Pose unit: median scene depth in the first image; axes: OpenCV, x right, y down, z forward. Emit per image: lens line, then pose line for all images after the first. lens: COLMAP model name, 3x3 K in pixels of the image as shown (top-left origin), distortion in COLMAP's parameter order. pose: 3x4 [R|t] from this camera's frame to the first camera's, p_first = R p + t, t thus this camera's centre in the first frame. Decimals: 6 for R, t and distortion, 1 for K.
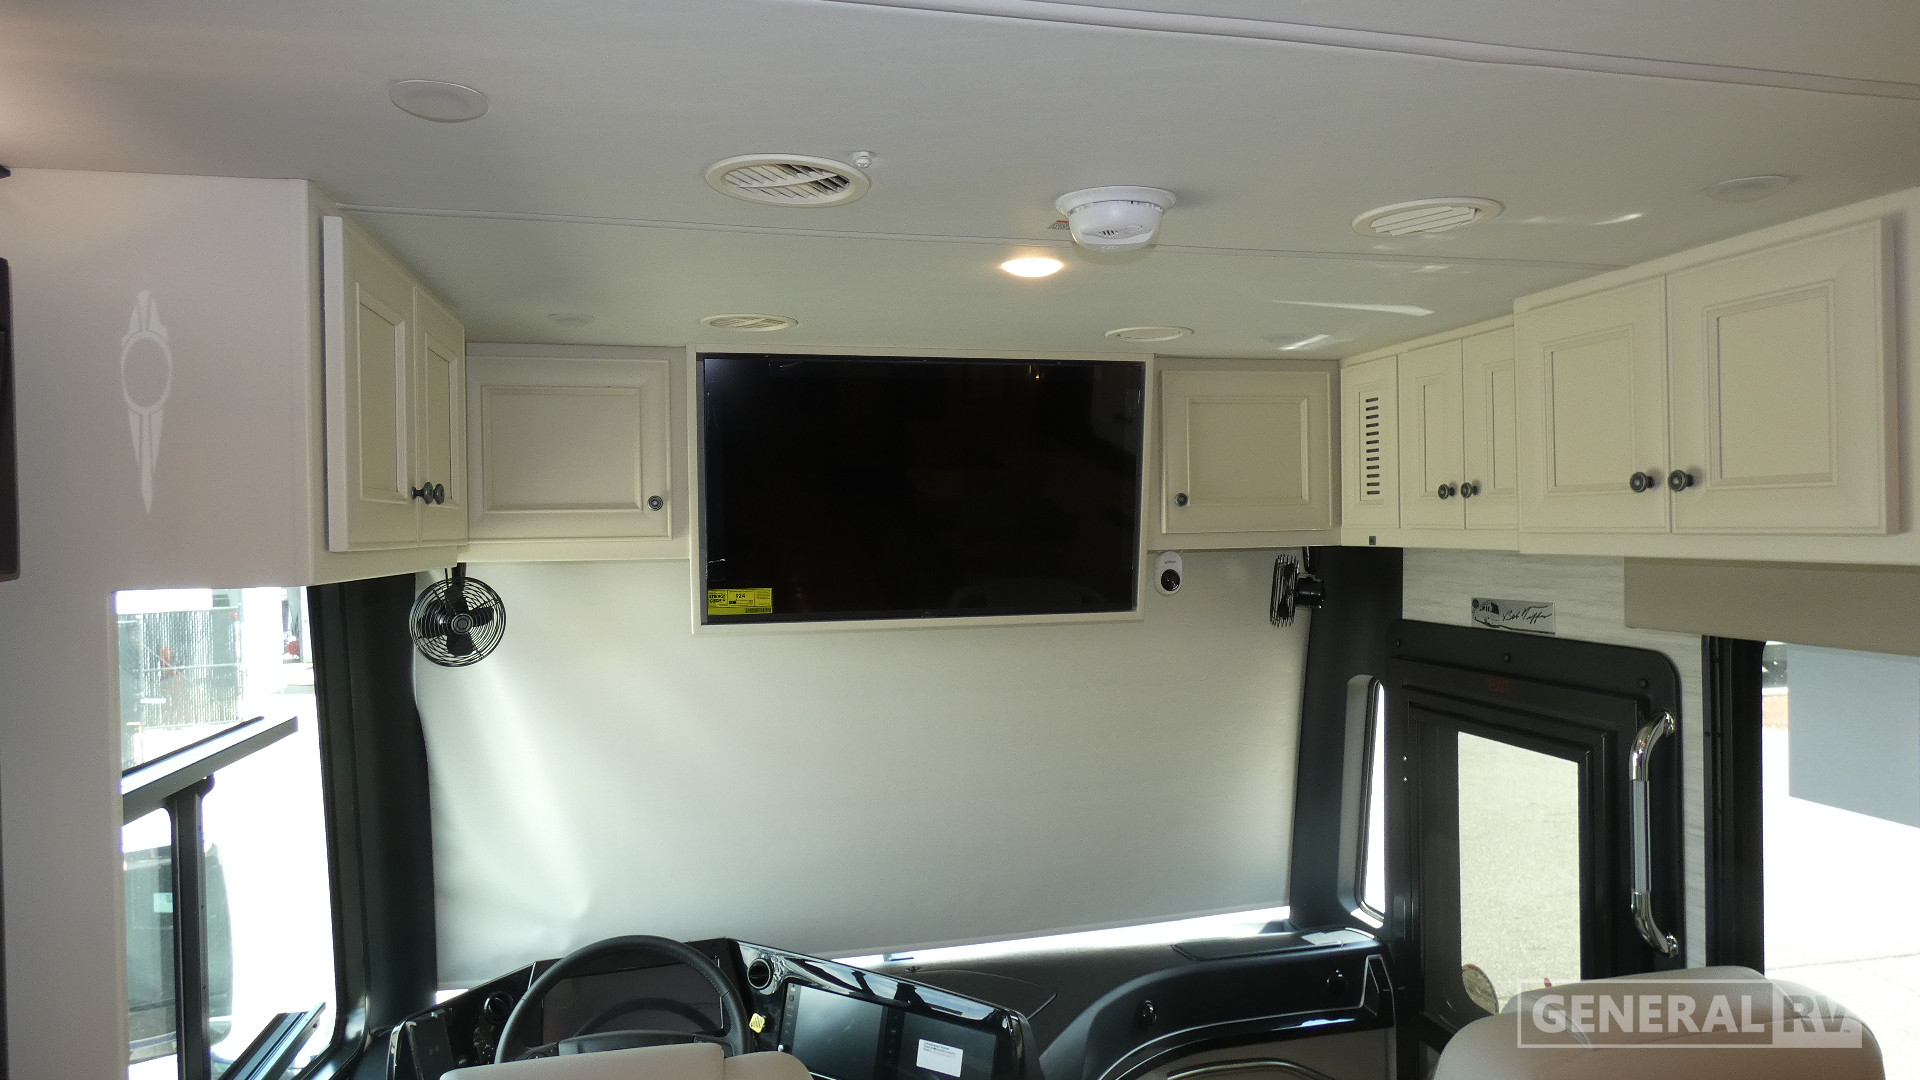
lens RADIAL K [[1154.3, 0, 960.9], [0, 1154.3, 544.9], [0, 0, 1]] dist [-0.002636, 0.000583]
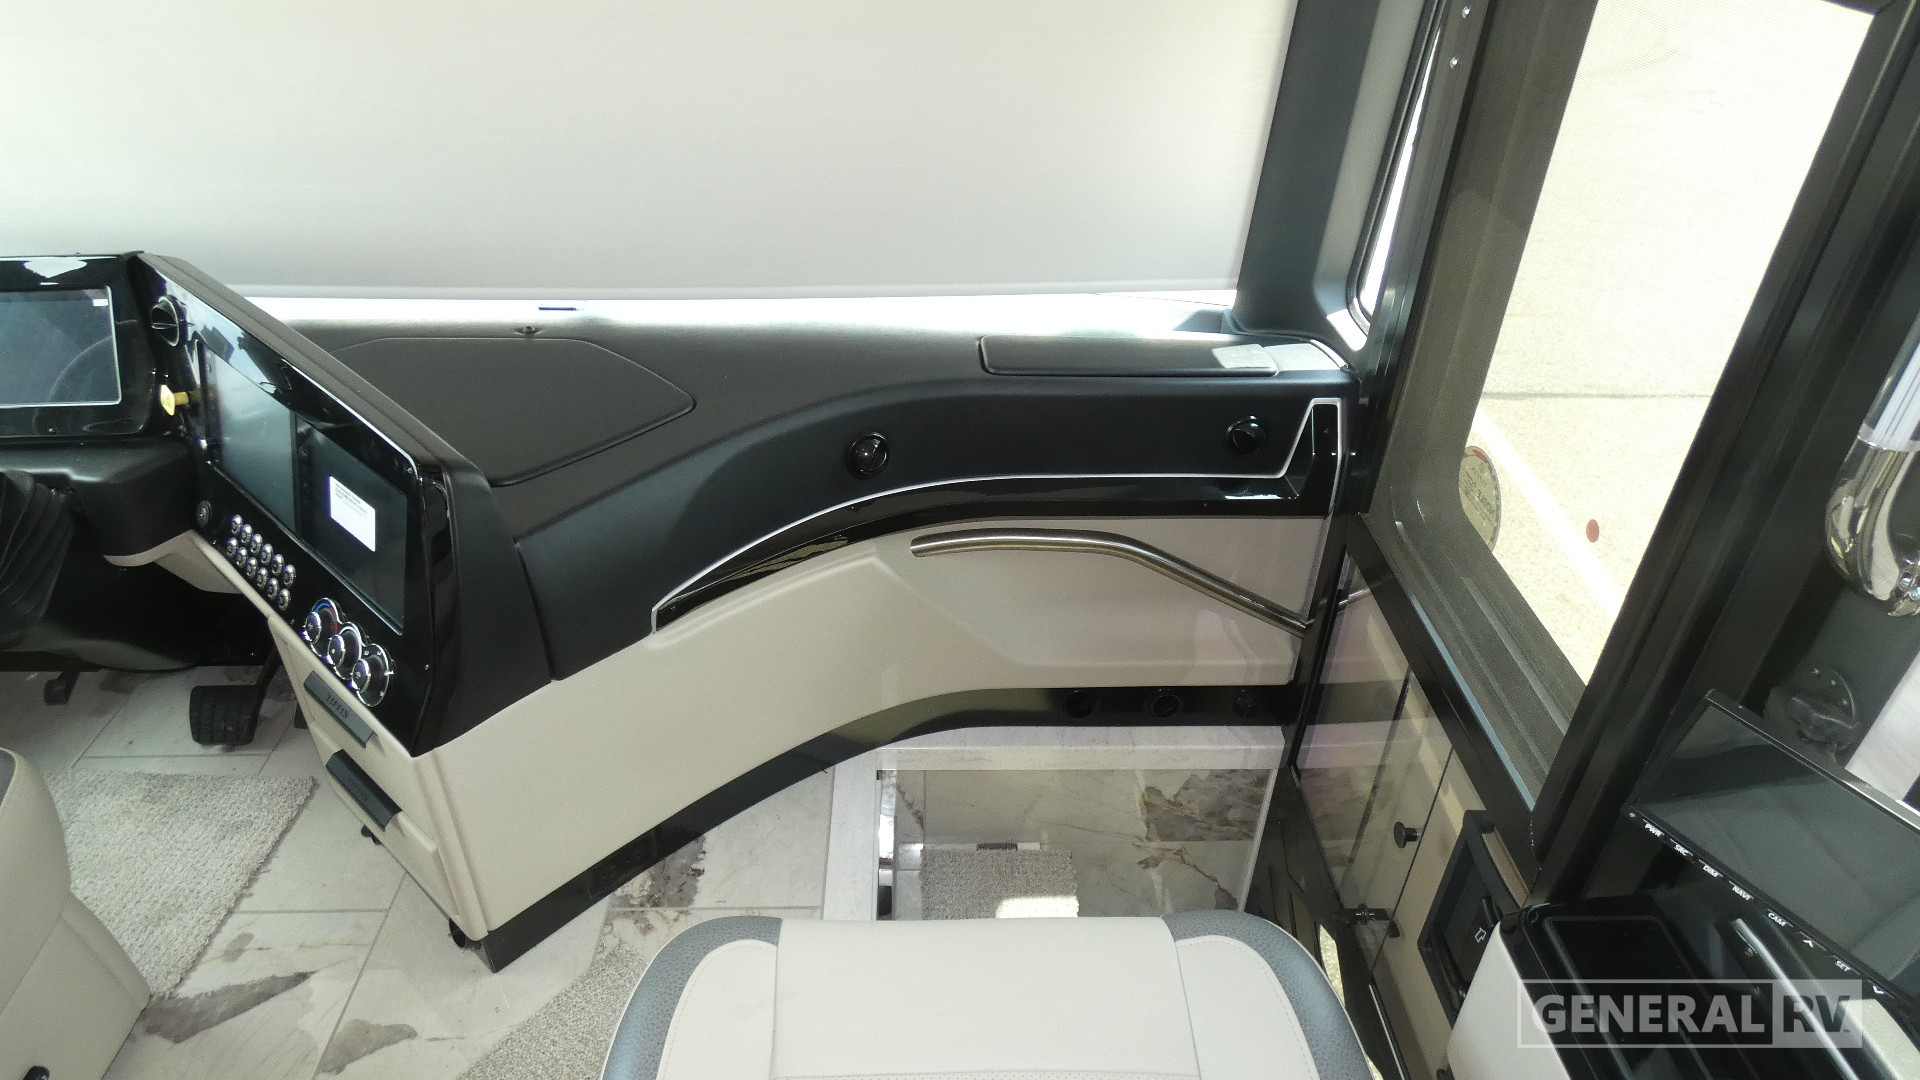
lens RADIAL K [[1154.3, 0, 955.7], [0, 1154.3, 547.4], [0, 0, 1]] dist [-0.002636, 0.000583]
pose [[0.980160, 0.140789, -0.139520, 0.299237], [-0.038114, 0.824637, 0.564377, 0.118724], [0.194511, -0.547862, 0.813642, 0.522444]]
